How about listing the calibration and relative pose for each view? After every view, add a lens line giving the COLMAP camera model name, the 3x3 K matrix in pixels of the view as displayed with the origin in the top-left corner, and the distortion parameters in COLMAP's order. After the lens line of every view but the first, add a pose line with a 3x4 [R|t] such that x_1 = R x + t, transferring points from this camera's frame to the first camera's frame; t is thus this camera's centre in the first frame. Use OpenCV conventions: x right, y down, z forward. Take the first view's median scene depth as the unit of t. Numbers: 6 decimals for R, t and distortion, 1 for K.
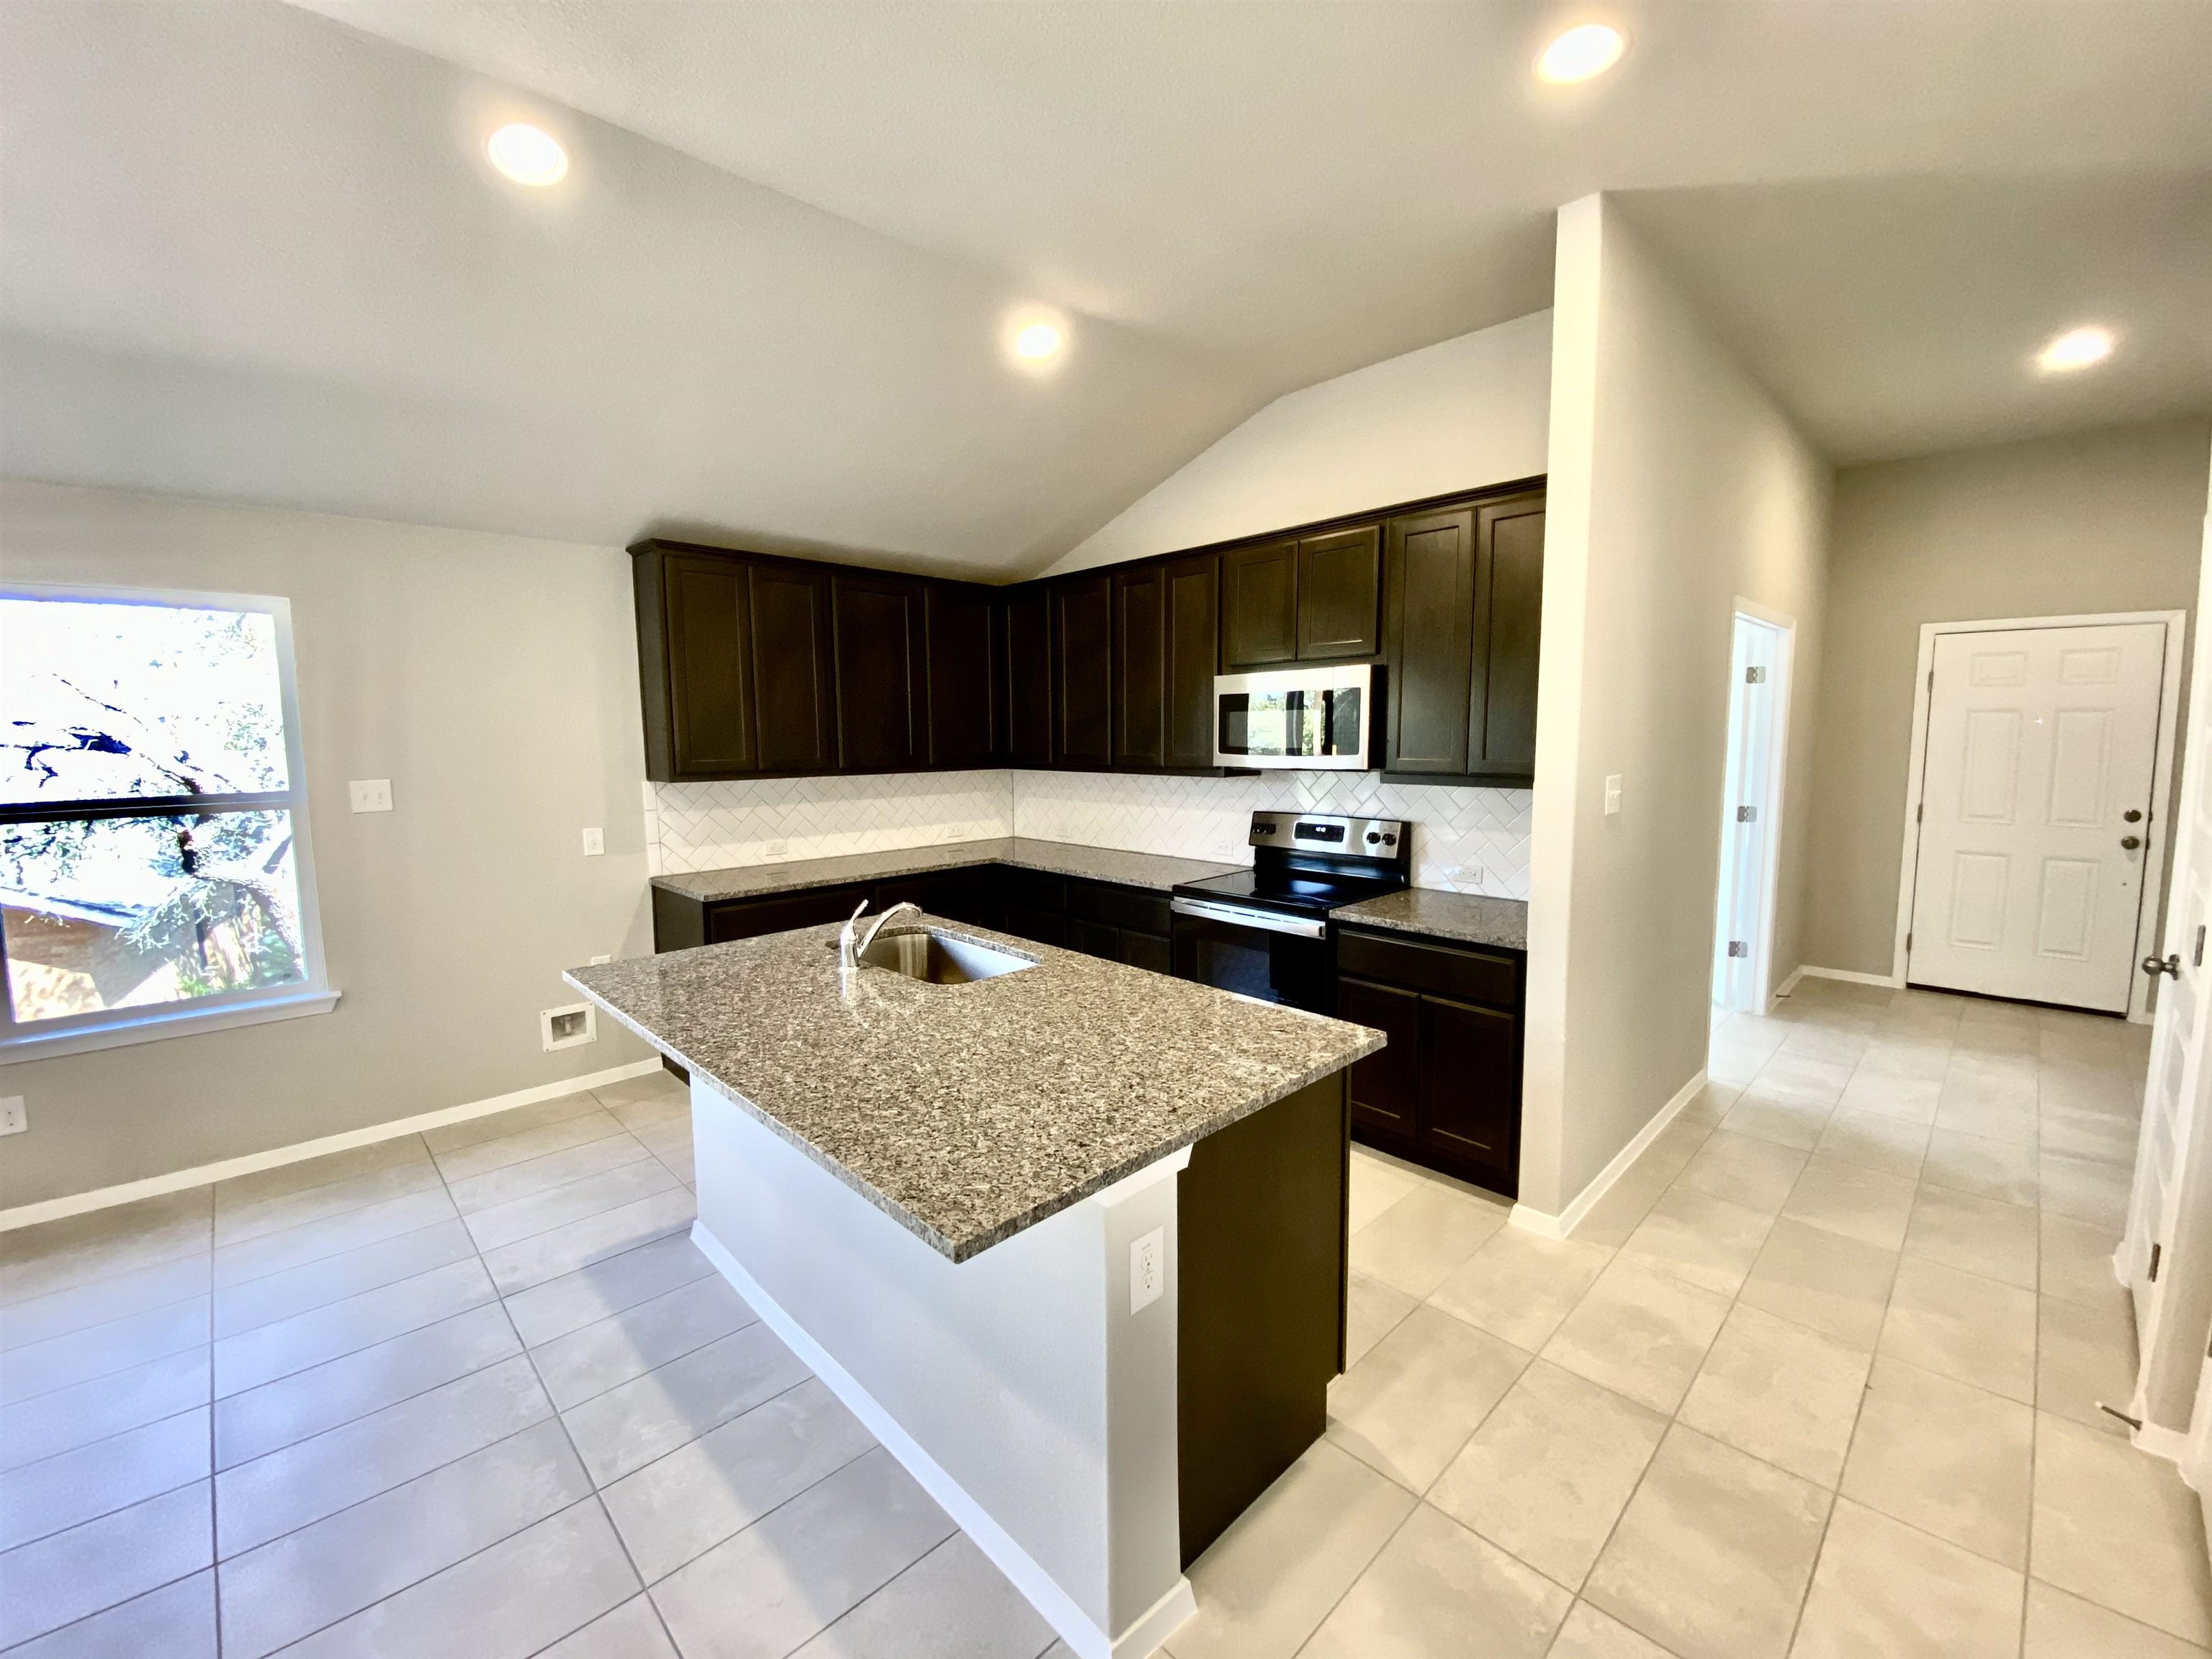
lens RADIAL K [[900.5, 0, 1098.5], [0, 900.5, 823.6], [0, 0, 1]] dist [0.012460, -0.015787]
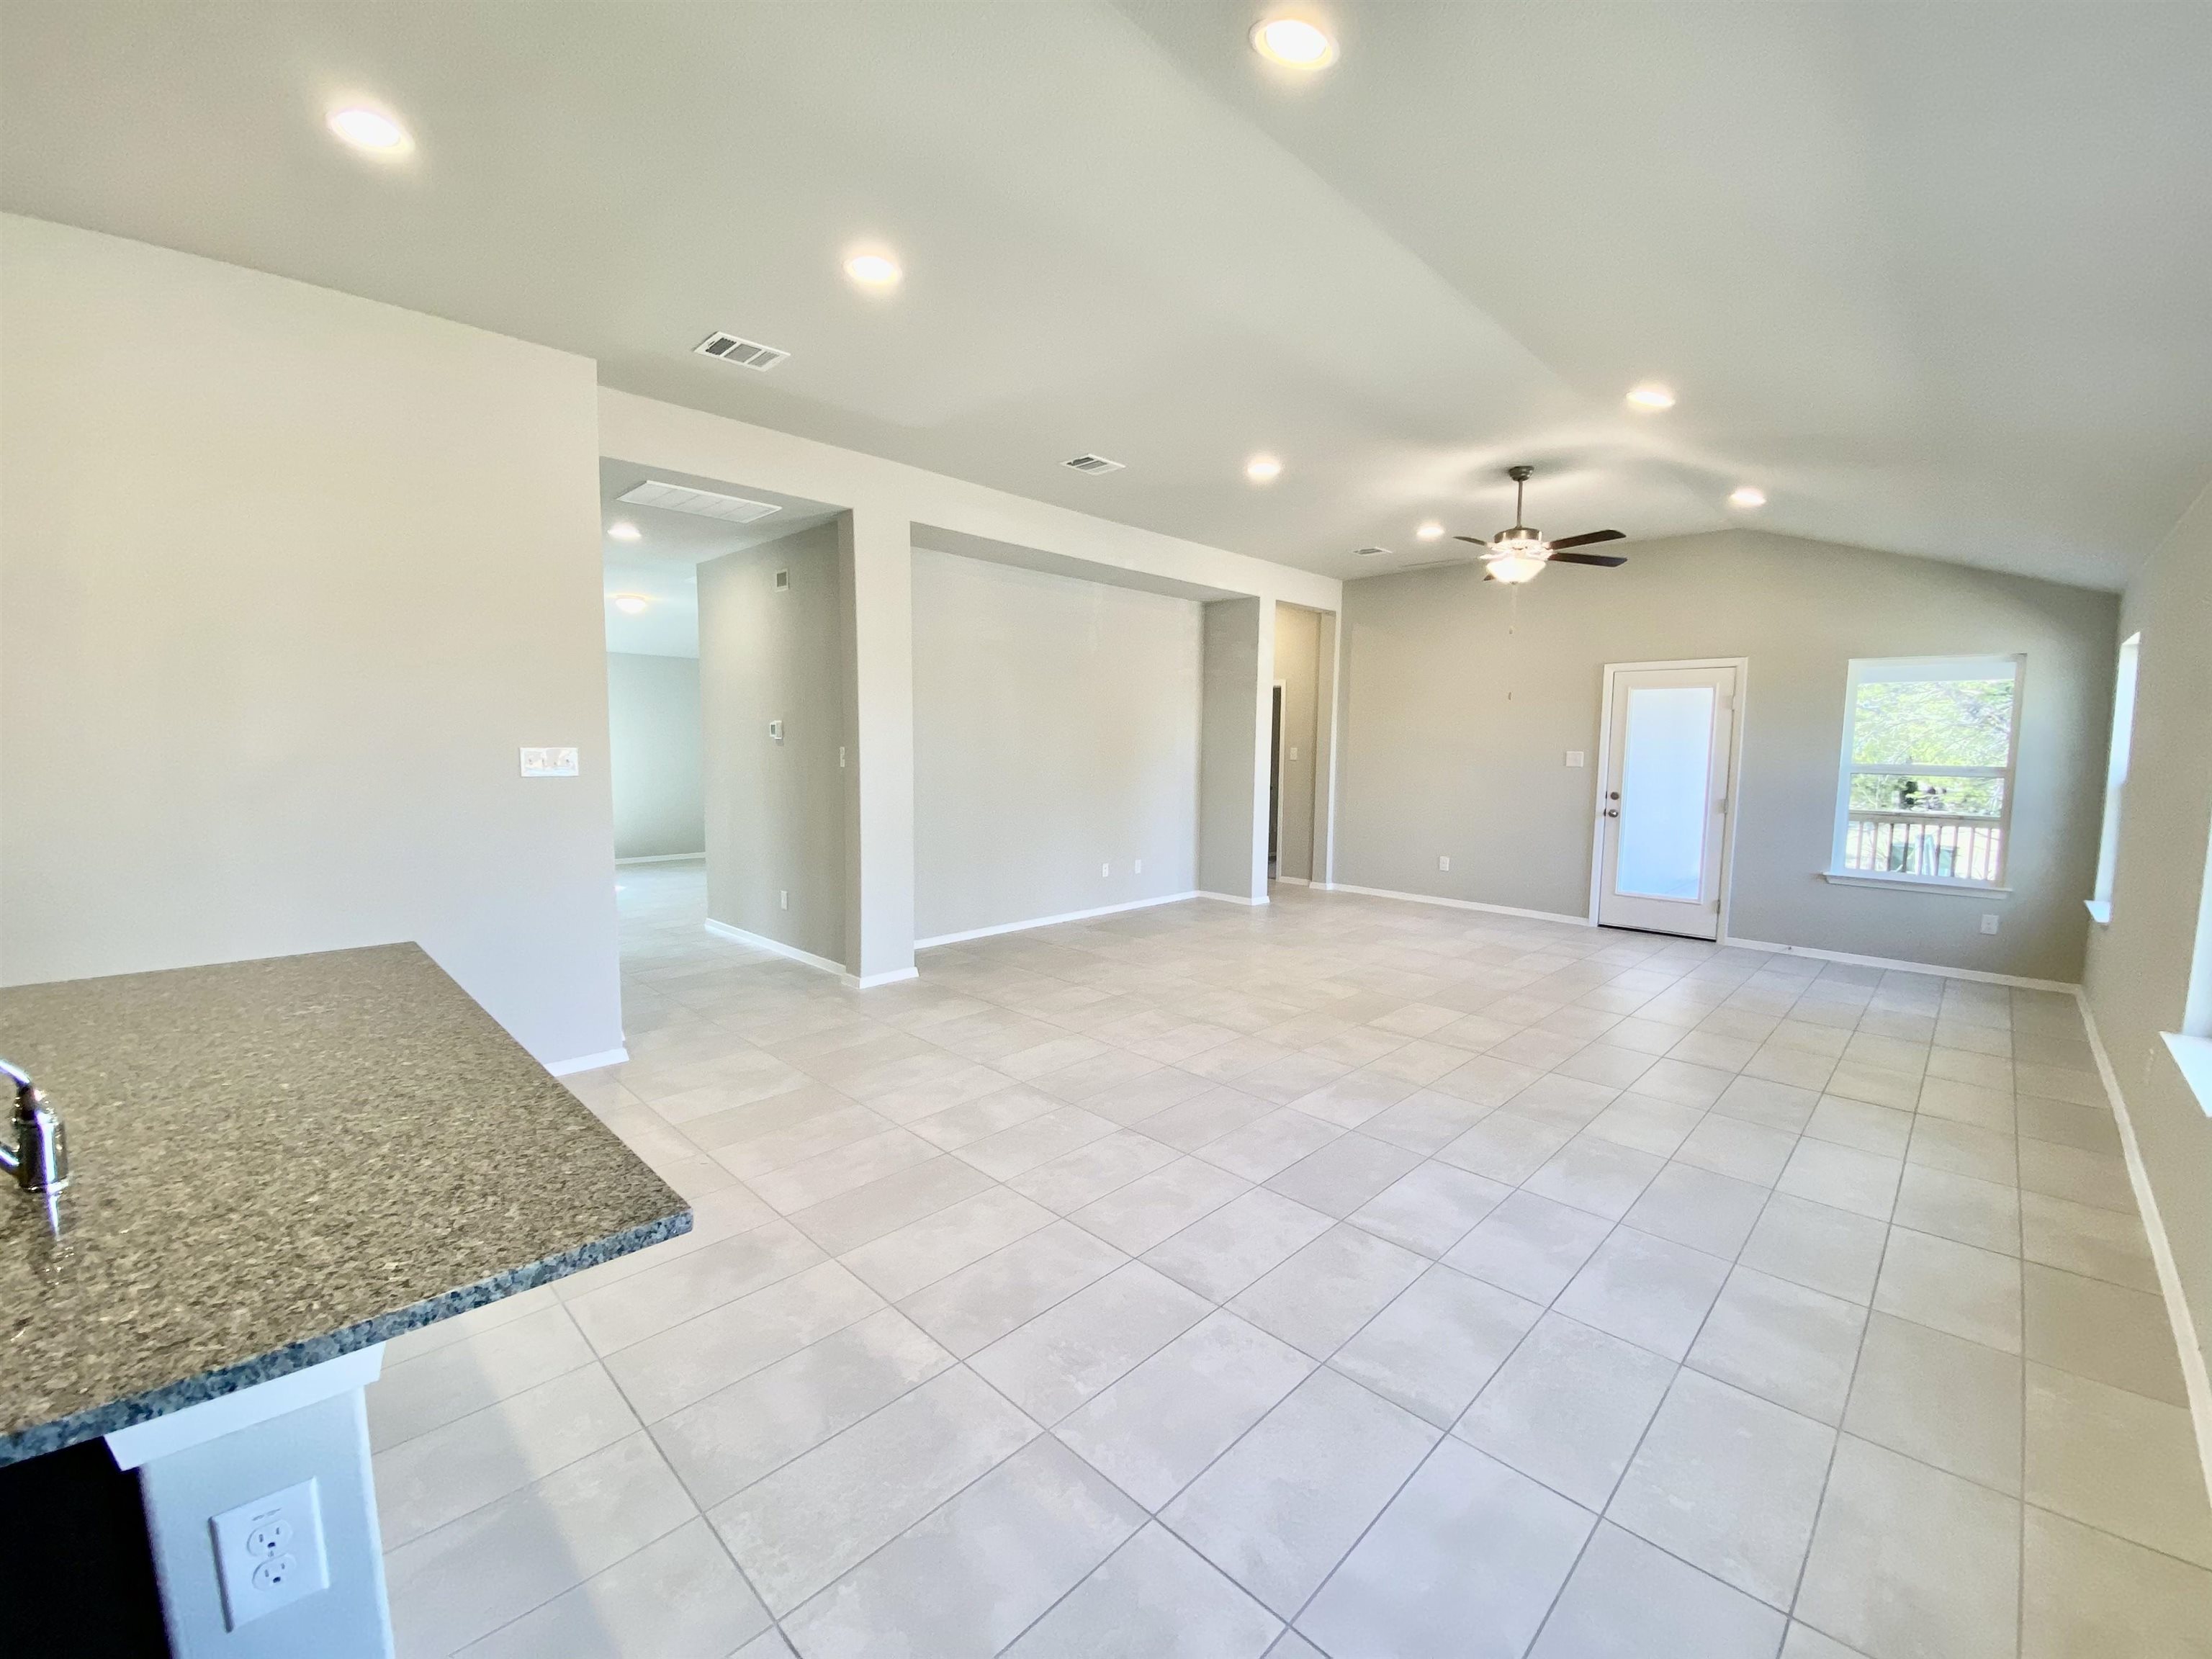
lens RADIAL K [[900.5, 0, 1095.1], [0, 900.5, 823.2], [0, 0, 1]] dist [0.012460, -0.015787]
pose [[-0.999801, -0.000083, -0.019965, -0.555459], [-0.004007, 0.980482, 0.196569, -0.068669], [0.019559, 0.196609, -0.980287, 0.994460]]
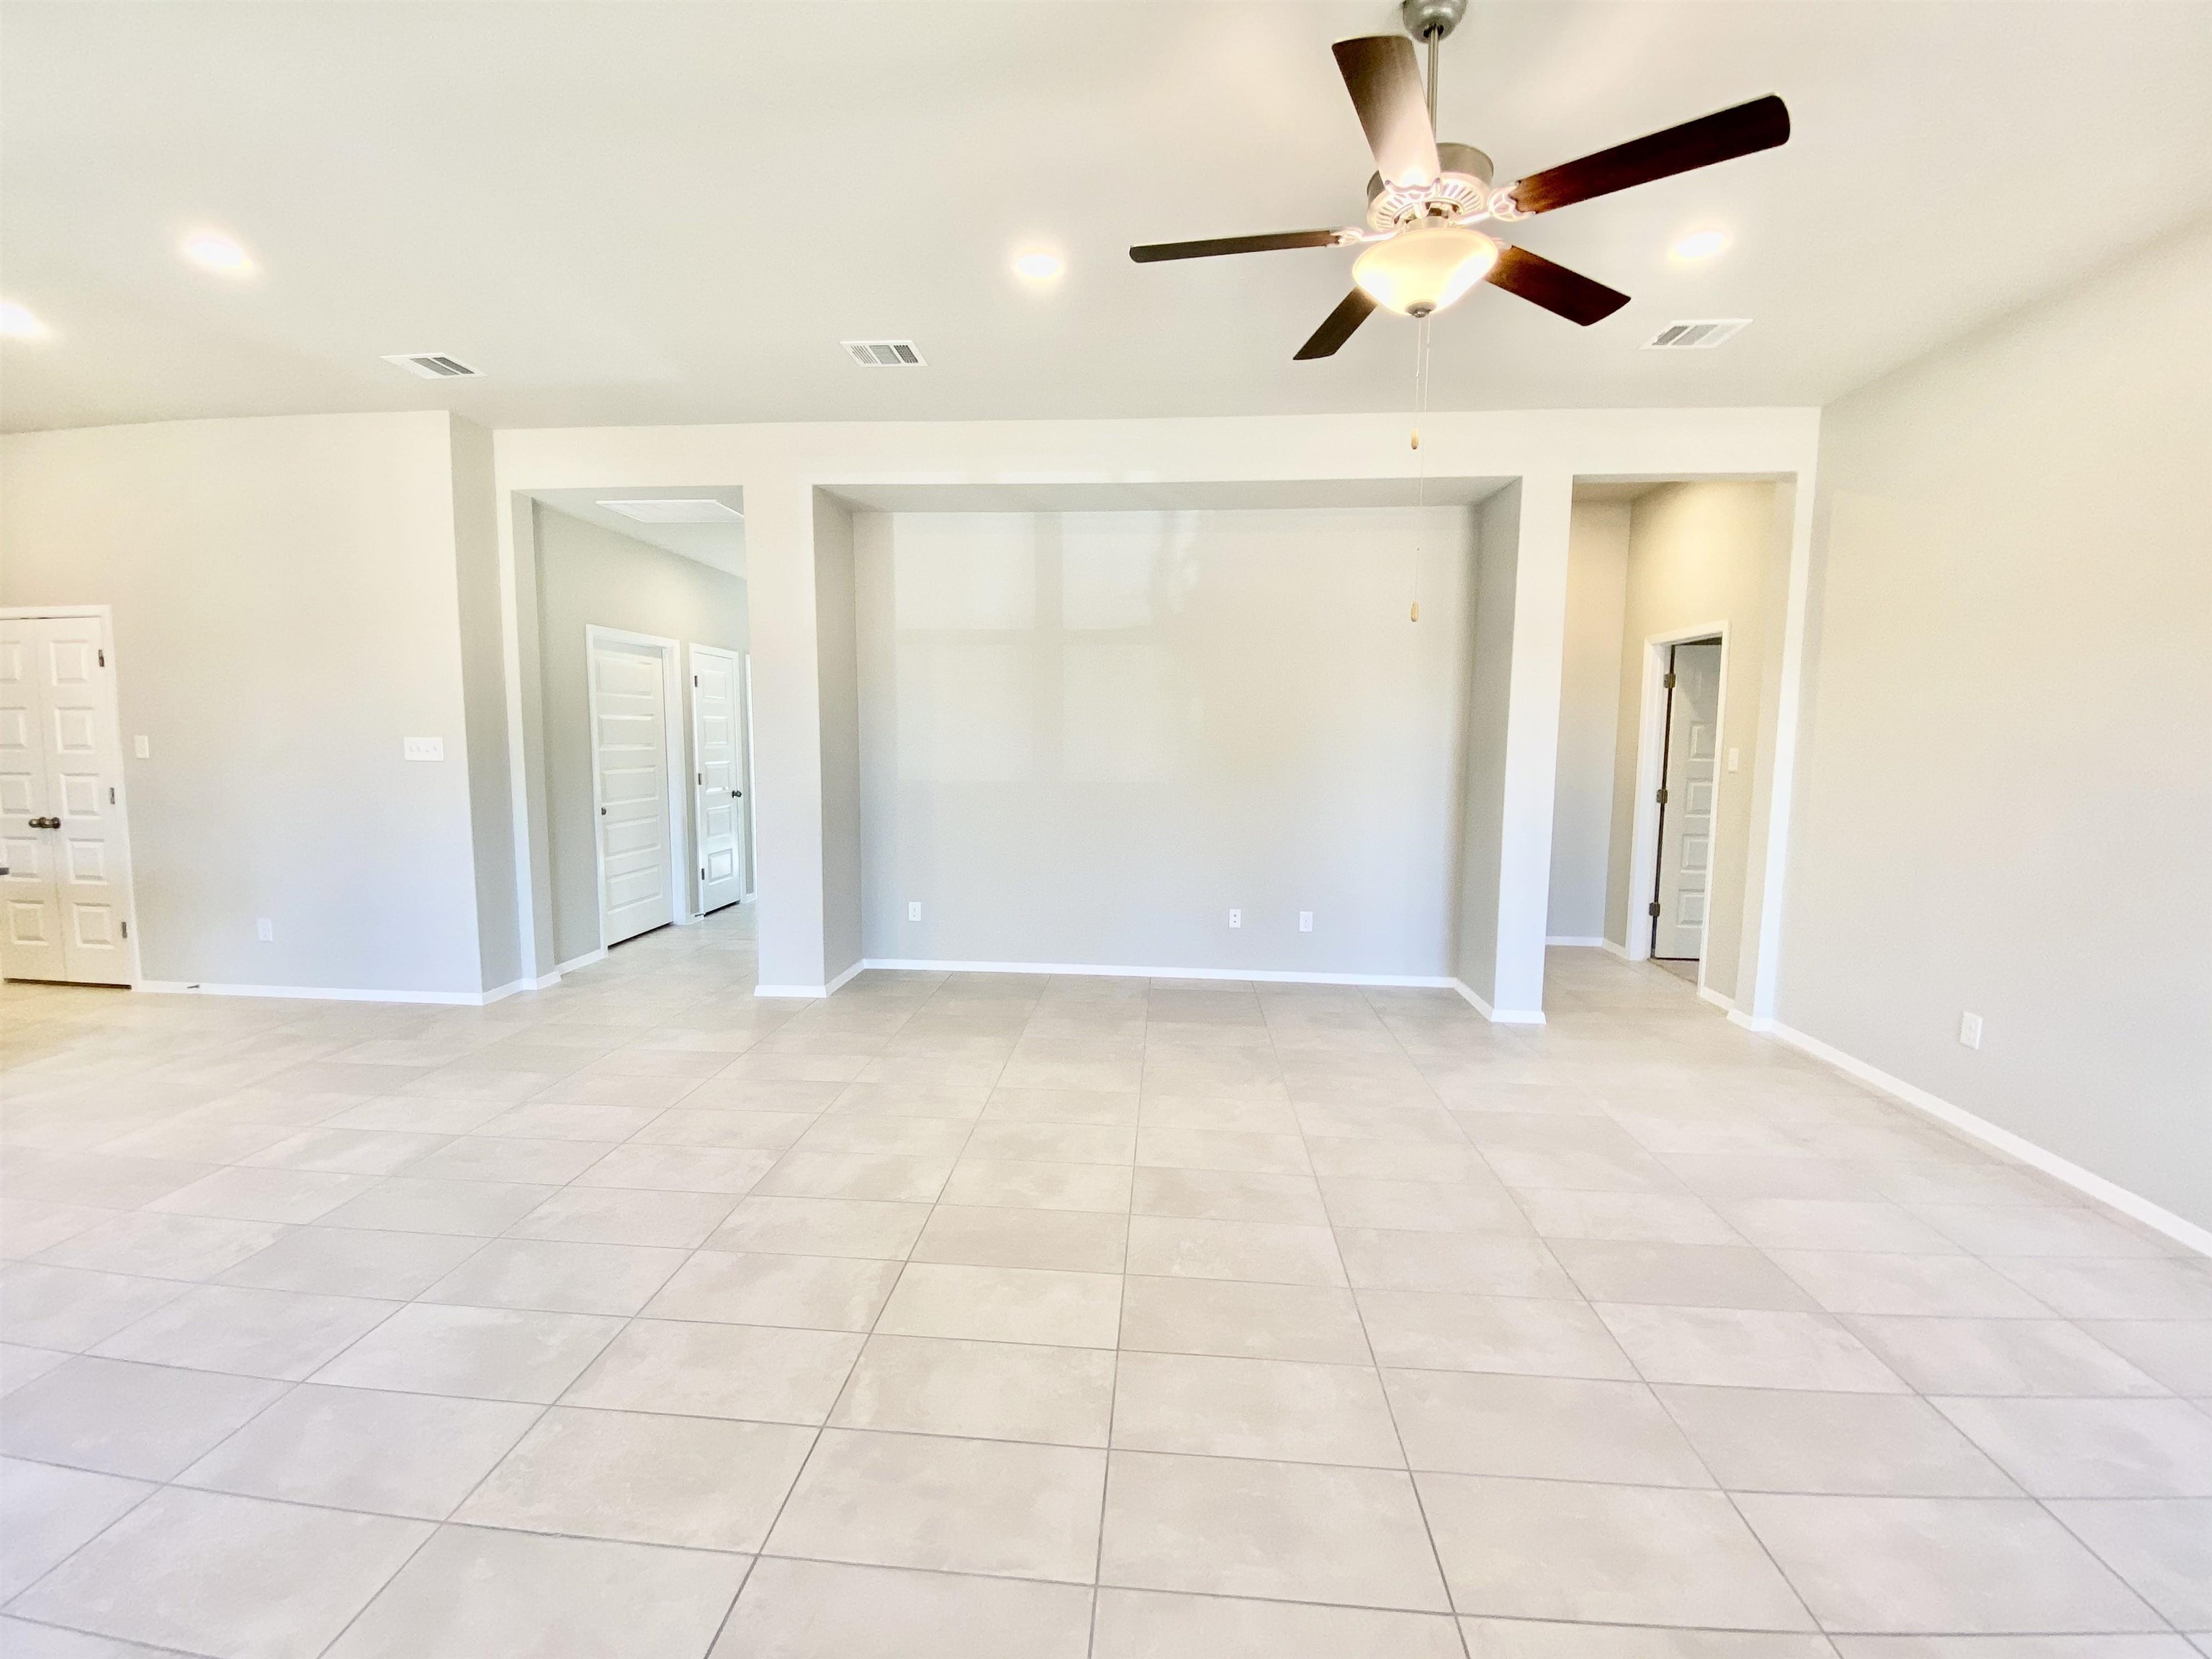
lens RADIAL K [[900.5, 0, 1111.0], [0, 900.5, 810.3], [0, 0, 1]] dist [0.012460, -0.015787]
pose [[-0.658674, -0.054054, 0.750485, -1.576993], [0.076746, 0.987388, 0.138475, 0.055999], [-0.748505, 0.148807, -0.646218, 0.038840]]
